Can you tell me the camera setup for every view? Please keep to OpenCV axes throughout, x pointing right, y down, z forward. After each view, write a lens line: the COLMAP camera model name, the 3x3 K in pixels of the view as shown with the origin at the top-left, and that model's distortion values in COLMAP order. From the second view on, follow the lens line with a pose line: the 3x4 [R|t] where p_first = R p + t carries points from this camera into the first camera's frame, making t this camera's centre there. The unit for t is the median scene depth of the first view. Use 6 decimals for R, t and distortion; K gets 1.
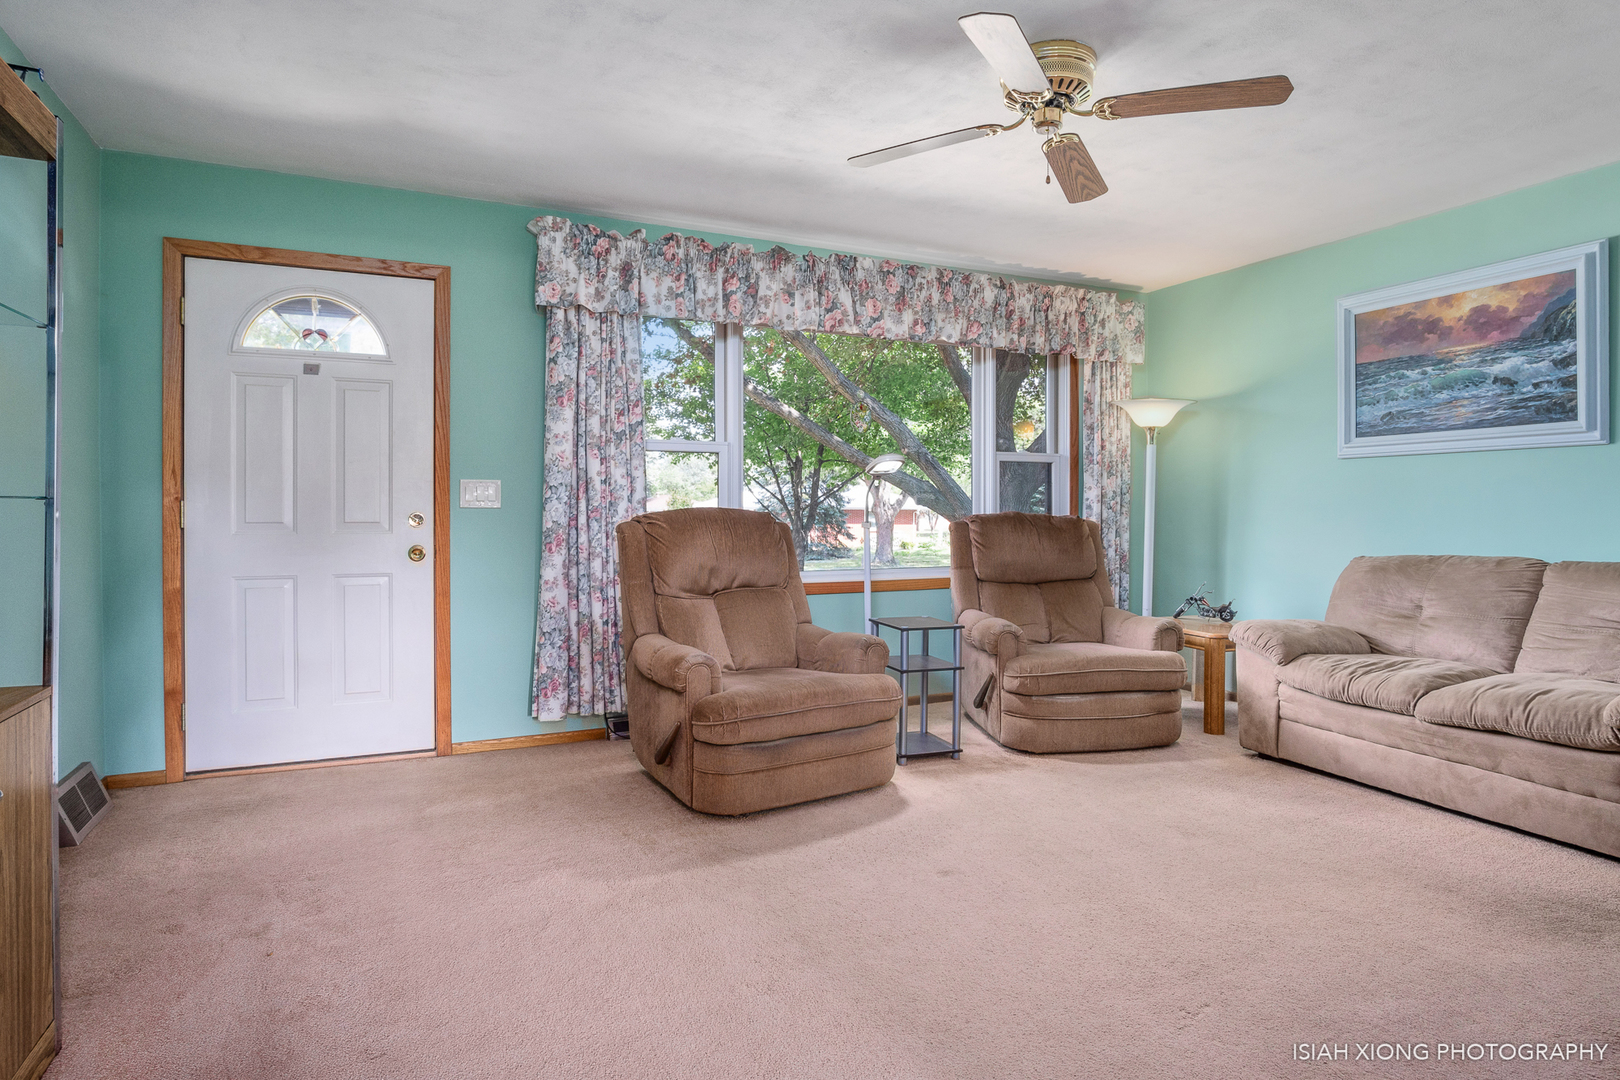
lens RADIAL K [[890.8, 0, 795.6], [0, 890.8, 515.6], [0, 0, 1]] dist [-0.031263, 0.005598]
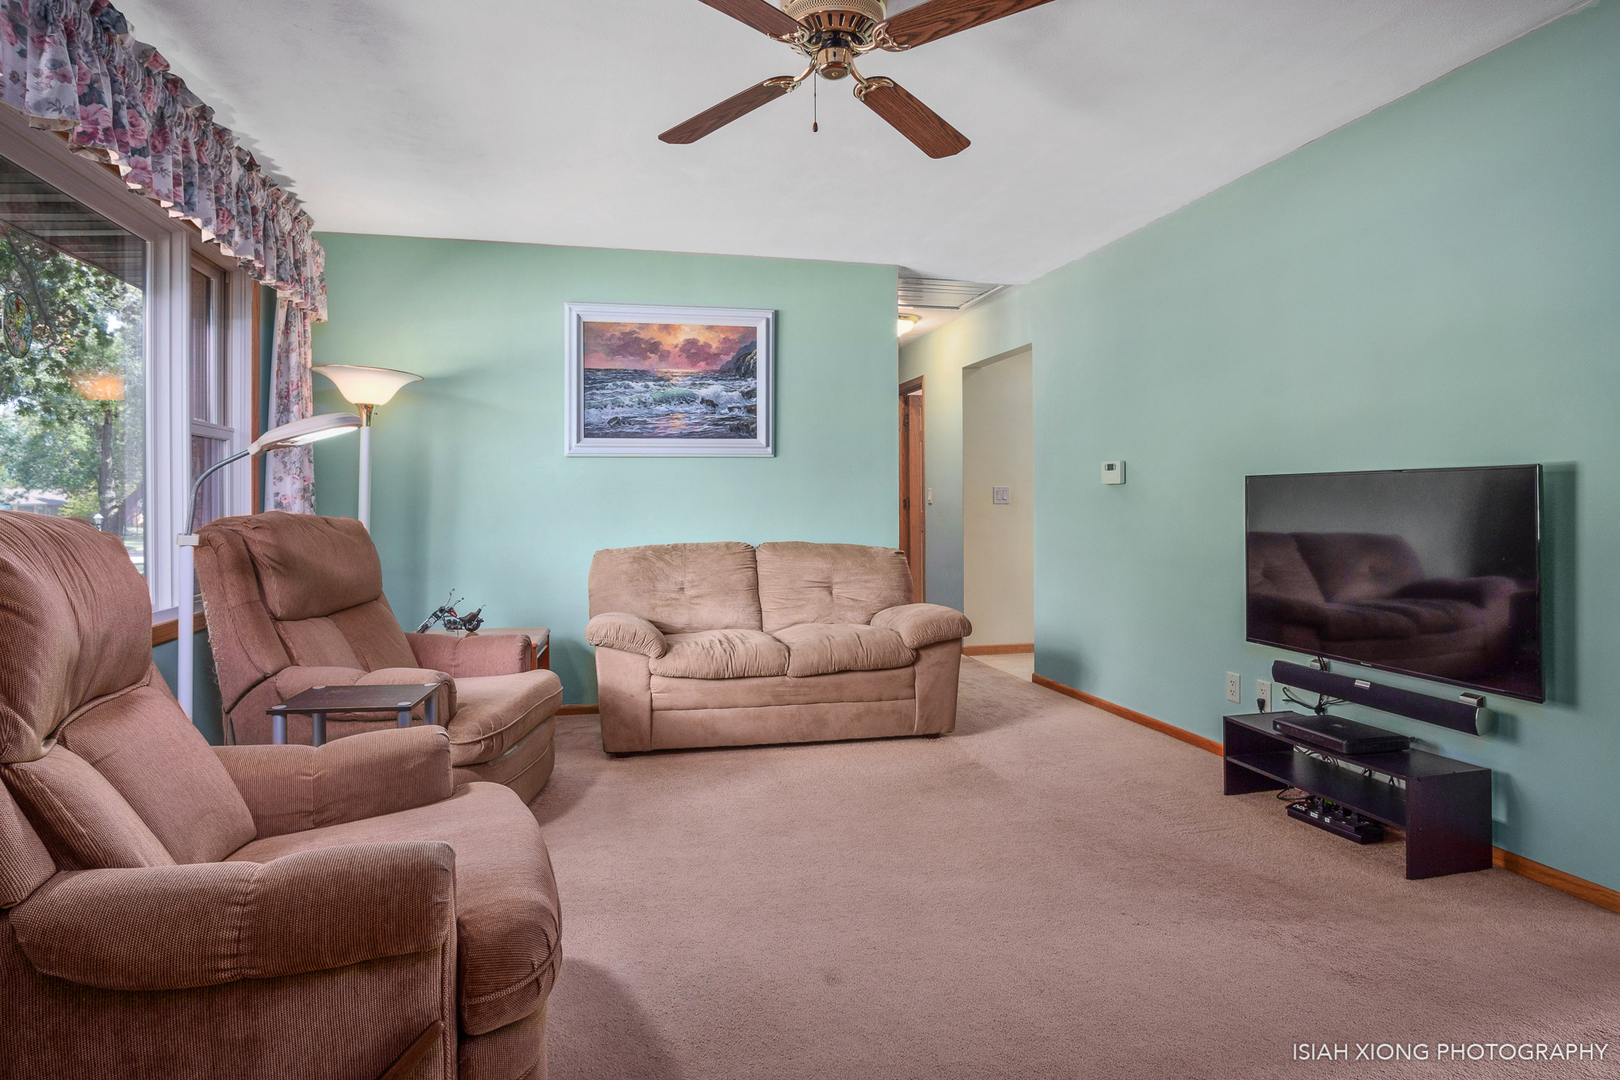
lens RADIAL K [[890.8, 0, 801.1], [0, 890.8, 497.3], [0, 0, 1]] dist [-0.031263, 0.005598]
pose [[0.183754, 0.004783, 0.982961, -0.419079], [0.013854, 0.999876, -0.007455, -0.006059], [-0.982875, 0.014988, 0.183665, 0.627677]]
